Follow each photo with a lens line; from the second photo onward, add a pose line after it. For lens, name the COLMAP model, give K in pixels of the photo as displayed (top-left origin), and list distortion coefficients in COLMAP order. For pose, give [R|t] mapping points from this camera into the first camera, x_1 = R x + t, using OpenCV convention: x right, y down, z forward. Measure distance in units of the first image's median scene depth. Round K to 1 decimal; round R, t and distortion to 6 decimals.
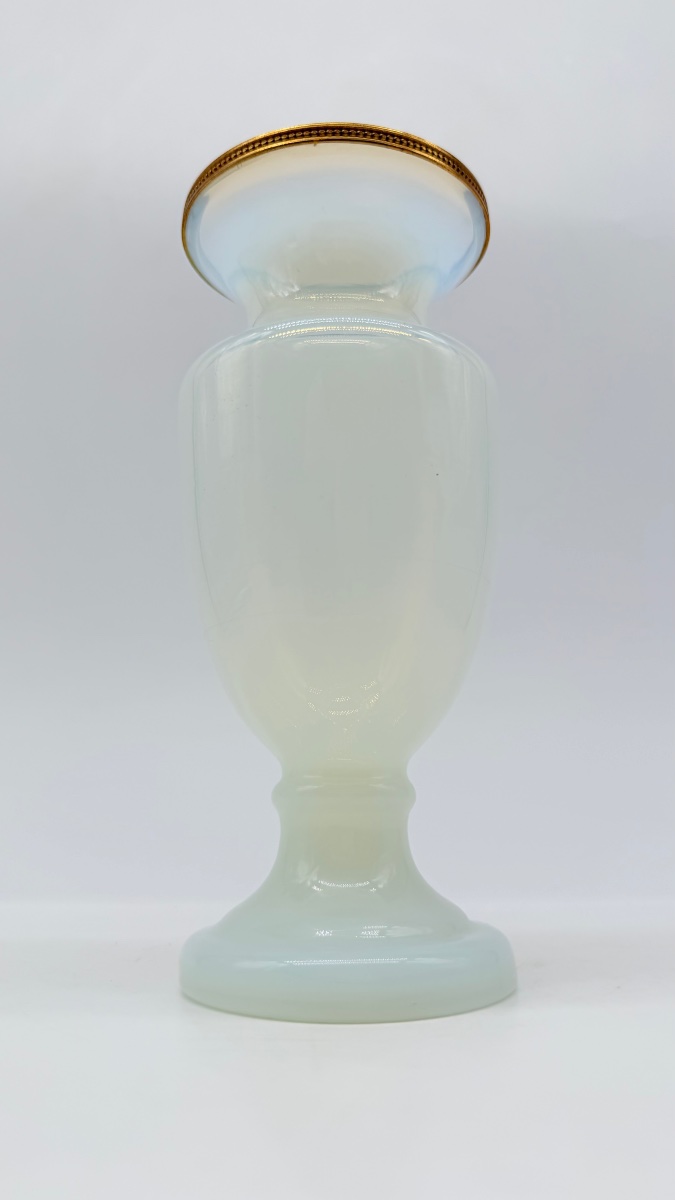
lens RADIAL K [[851.8, 0, 333.0], [0, 851.8, 600.4], [0, 0, 1]] dist [0.105433, 0.002381]
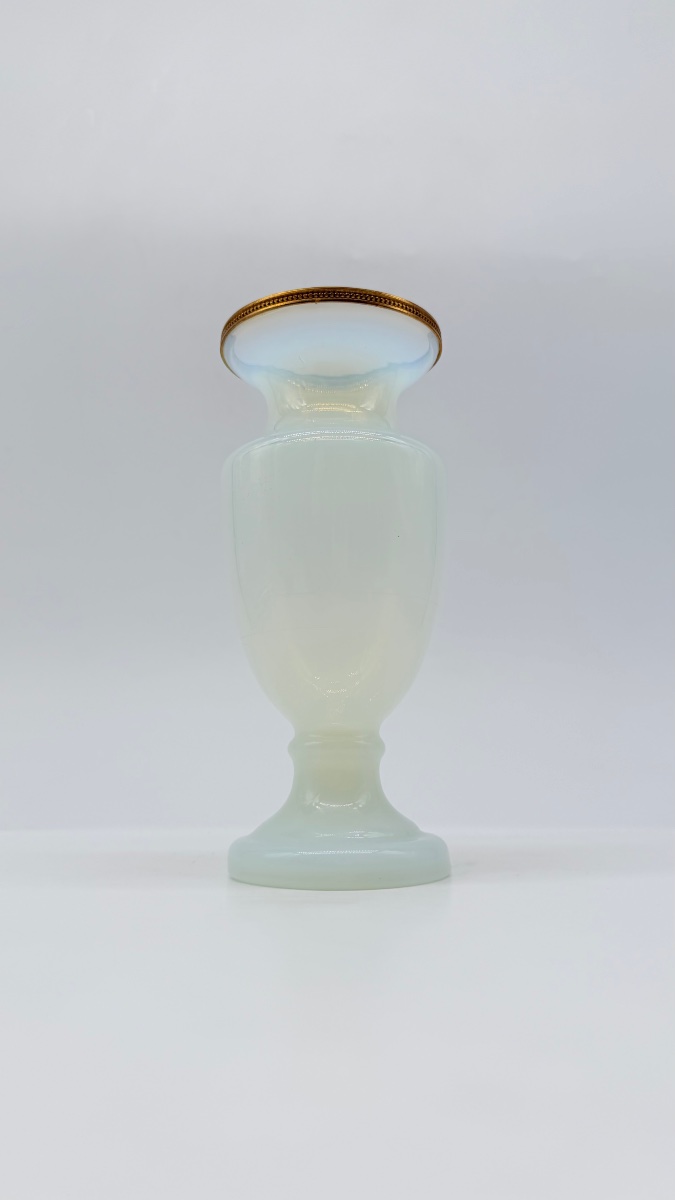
lens RADIAL K [[851.8, 0, 340.0], [0, 851.8, 600.3], [0, 0, 1]] dist [0.105433, 0.002381]
pose [[0.999866, 0.000831, 0.016347, -0.005967], [-0.001205, 0.999738, 0.022872, -0.063345], [-0.016324, -0.022888, 0.999605, -0.482412]]
